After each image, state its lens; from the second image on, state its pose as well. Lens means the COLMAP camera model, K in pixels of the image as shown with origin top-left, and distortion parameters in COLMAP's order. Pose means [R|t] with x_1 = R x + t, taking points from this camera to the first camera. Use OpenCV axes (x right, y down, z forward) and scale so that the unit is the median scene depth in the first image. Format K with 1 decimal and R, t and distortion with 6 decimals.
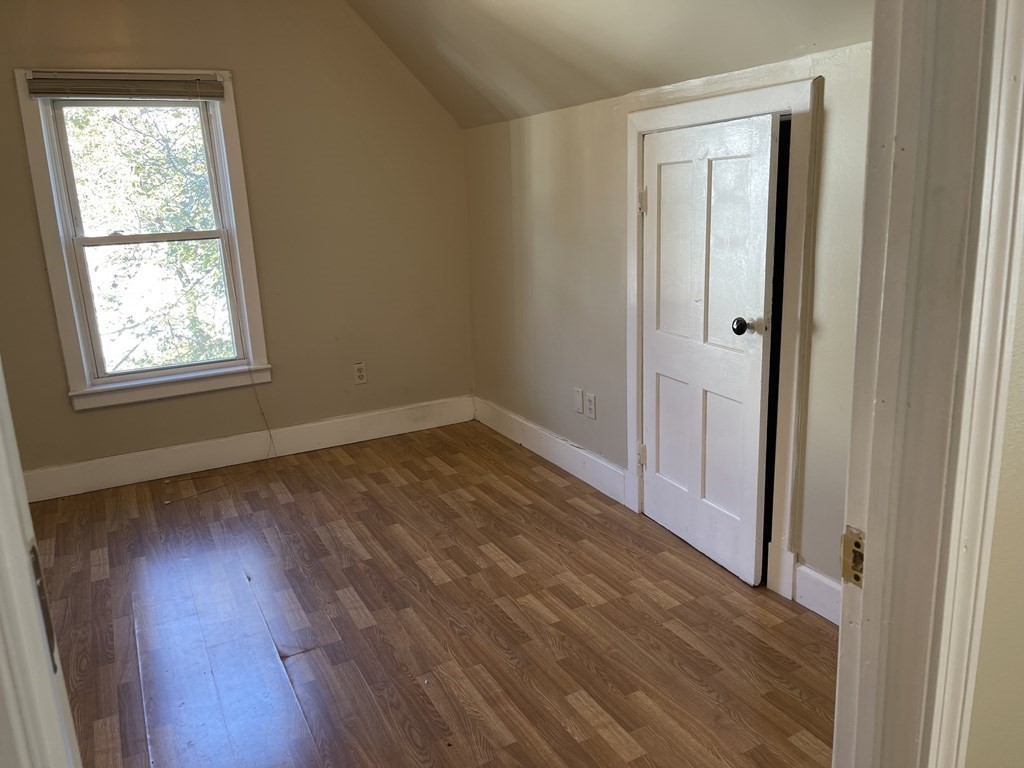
lens RADIAL K [[781.1, 0, 515.6], [0, 781.1, 382.4], [0, 0, 1]] dist [0.043944, -0.051855]
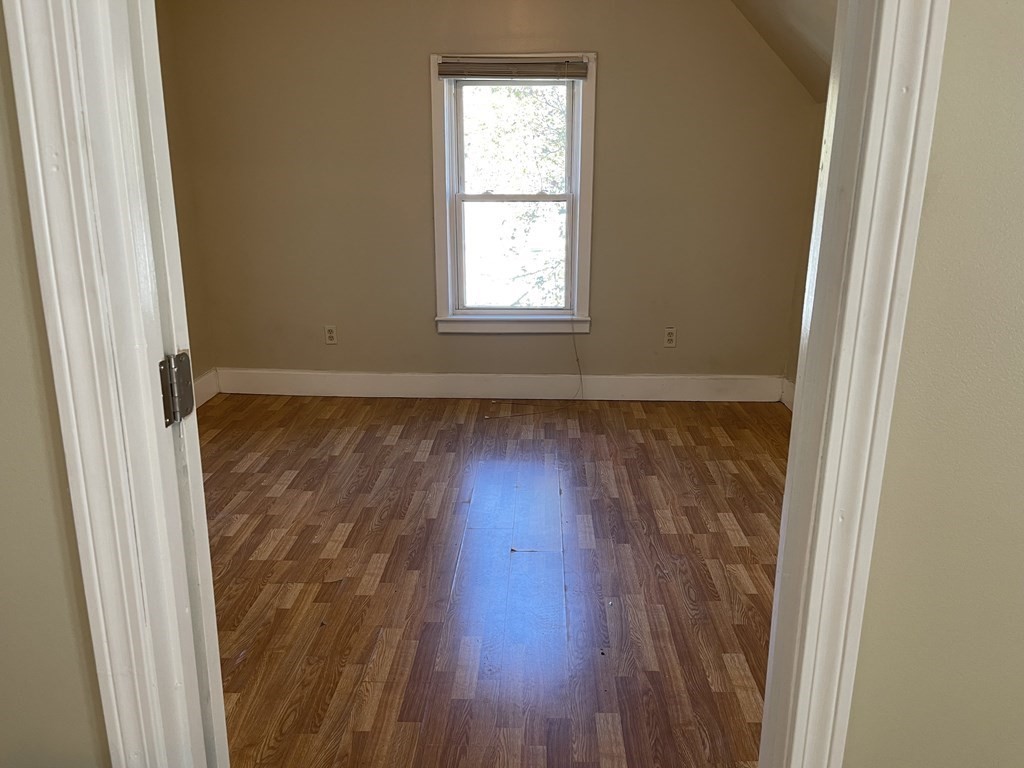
lens RADIAL K [[781.1, 0, 514.0], [0, 781.1, 383.6], [0, 0, 1]] dist [0.043944, -0.051855]
pose [[0.865645, 0.174679, -0.469196, 0.147780], [-0.157401, 0.984594, 0.076160, 0.002904], [0.475271, 0.007924, 0.879804, -0.040492]]
